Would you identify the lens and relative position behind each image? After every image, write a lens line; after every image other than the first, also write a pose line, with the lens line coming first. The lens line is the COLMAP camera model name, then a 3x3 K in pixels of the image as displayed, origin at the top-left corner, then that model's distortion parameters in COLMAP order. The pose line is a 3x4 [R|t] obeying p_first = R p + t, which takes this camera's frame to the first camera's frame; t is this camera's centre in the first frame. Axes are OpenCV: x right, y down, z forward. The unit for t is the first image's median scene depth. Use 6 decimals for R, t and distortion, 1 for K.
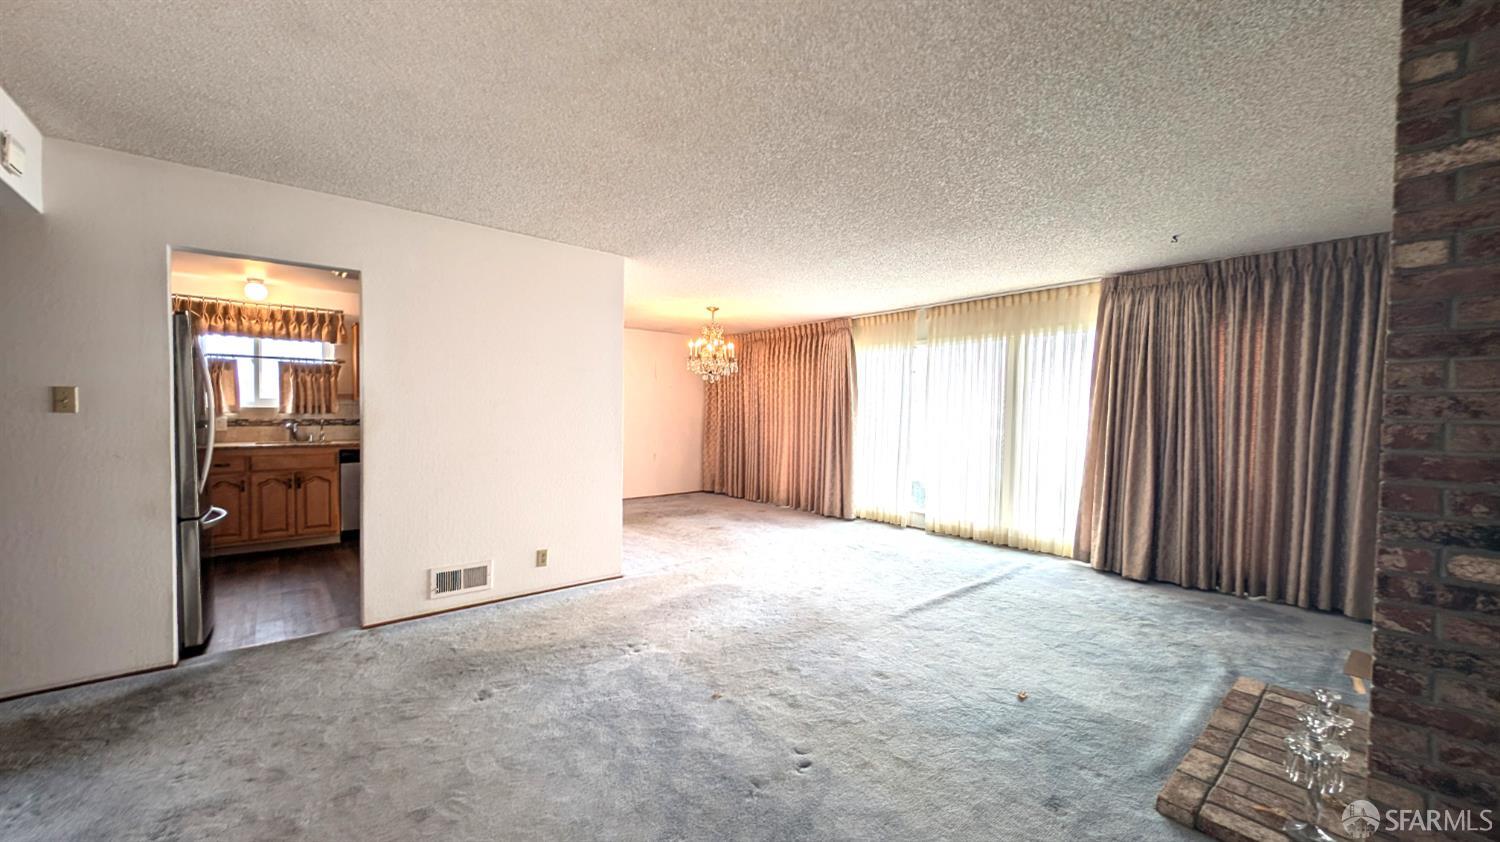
lens RADIAL K [[571.2, 0, 747.7], [0, 571.2, 424.6], [0, 0, 1]] dist [-0.000177, -0.000063]
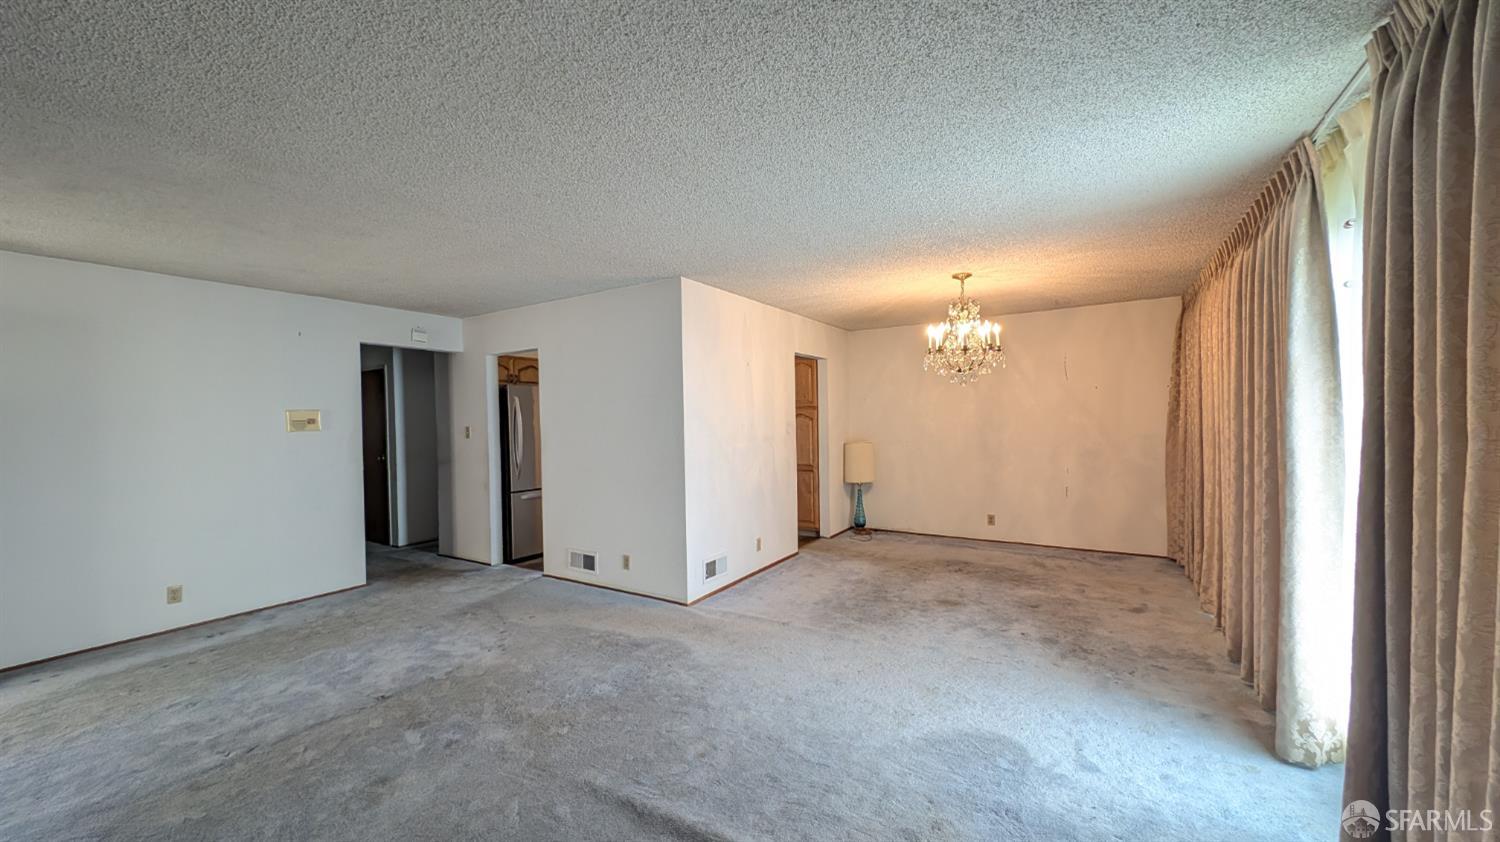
lens RADIAL K [[571.2, 0, 747.7], [0, 571.2, 424.6], [0, 0, 1]] dist [-0.000177, -0.000063]
pose [[0.312635, -0.011152, -0.949808, 0.635075], [-0.011981, 0.999805, -0.015682, -0.017786], [0.949798, 0.016282, 0.312441, 0.704759]]
